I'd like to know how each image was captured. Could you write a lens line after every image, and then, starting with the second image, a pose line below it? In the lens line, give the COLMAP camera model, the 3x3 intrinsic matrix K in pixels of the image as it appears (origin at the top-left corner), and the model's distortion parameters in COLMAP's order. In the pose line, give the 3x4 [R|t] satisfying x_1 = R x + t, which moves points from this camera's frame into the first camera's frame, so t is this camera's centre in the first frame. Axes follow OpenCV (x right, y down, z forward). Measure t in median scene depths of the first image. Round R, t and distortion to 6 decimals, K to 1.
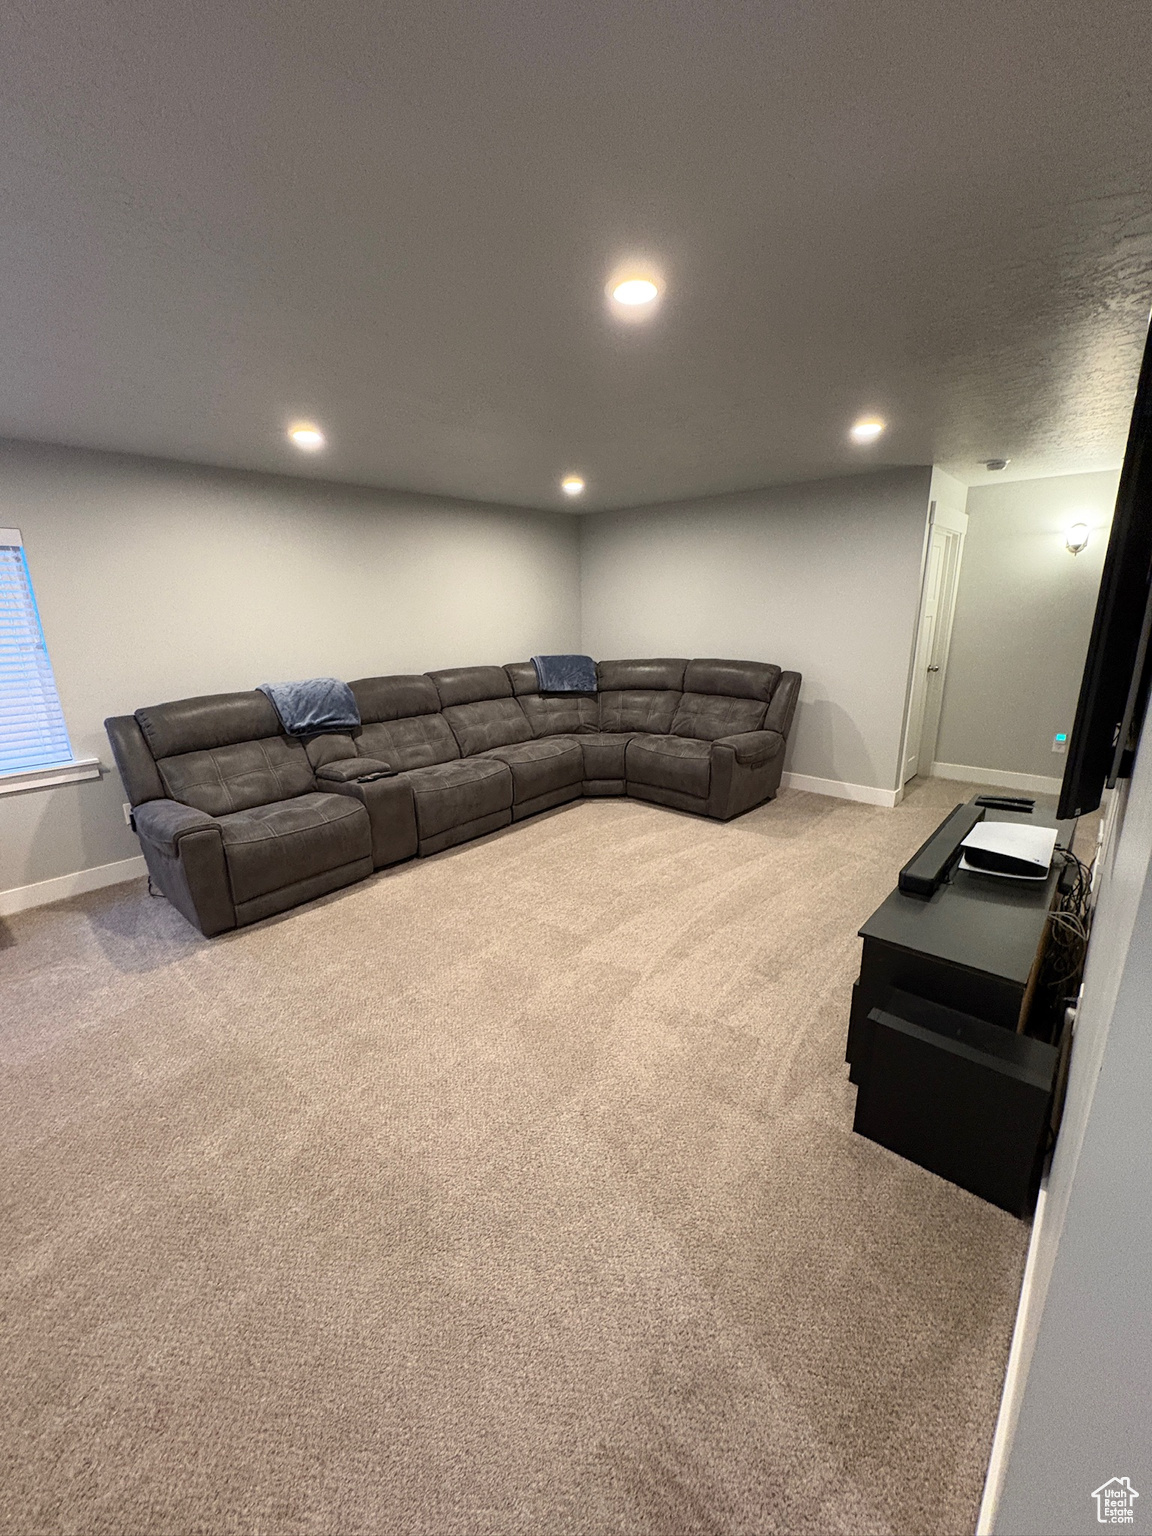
lens RADIAL K [[610.1, 0, 571.6], [0, 610.1, 767.6], [0, 0, 1]] dist [0.001356, 0.000074]
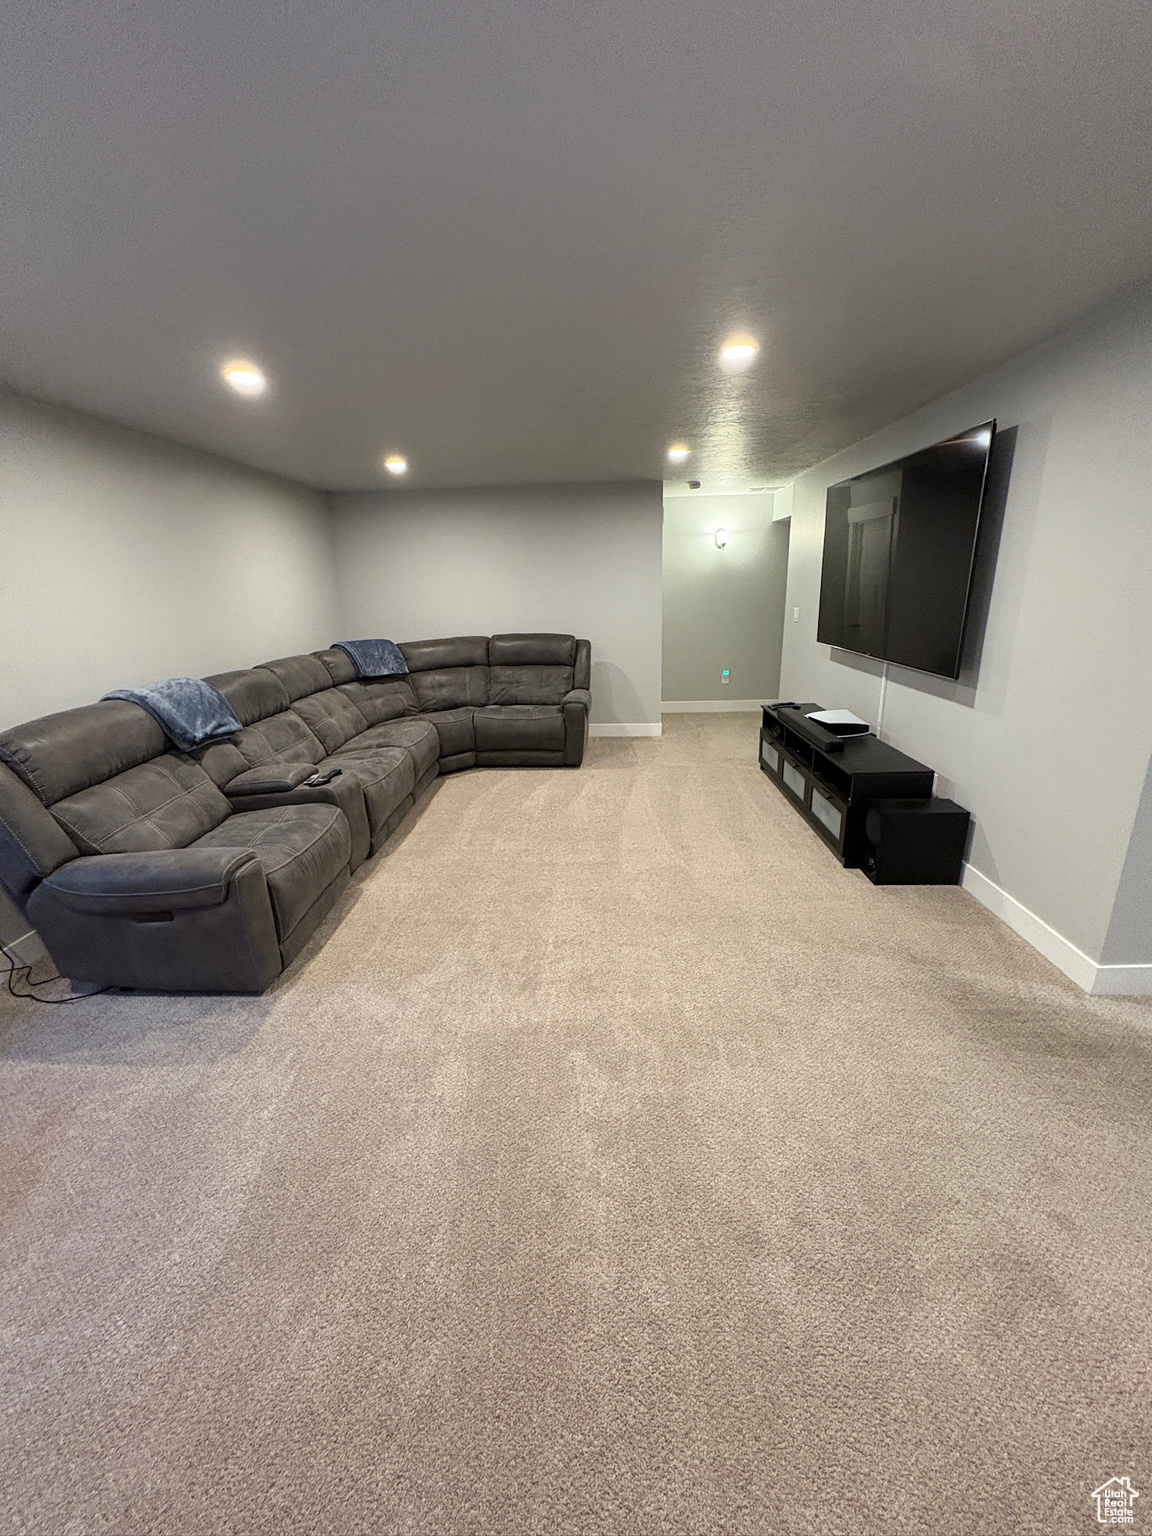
lens RADIAL K [[610.1, 0, 572.7], [0, 610.1, 767.9], [0, 0, 1]] dist [0.001356, 0.000074]
pose [[0.770804, -0.186346, 0.609209, -0.581766], [0.176188, 0.981321, 0.077246, -0.003991], [-0.612224, 0.047793, 0.789238, 0.076572]]
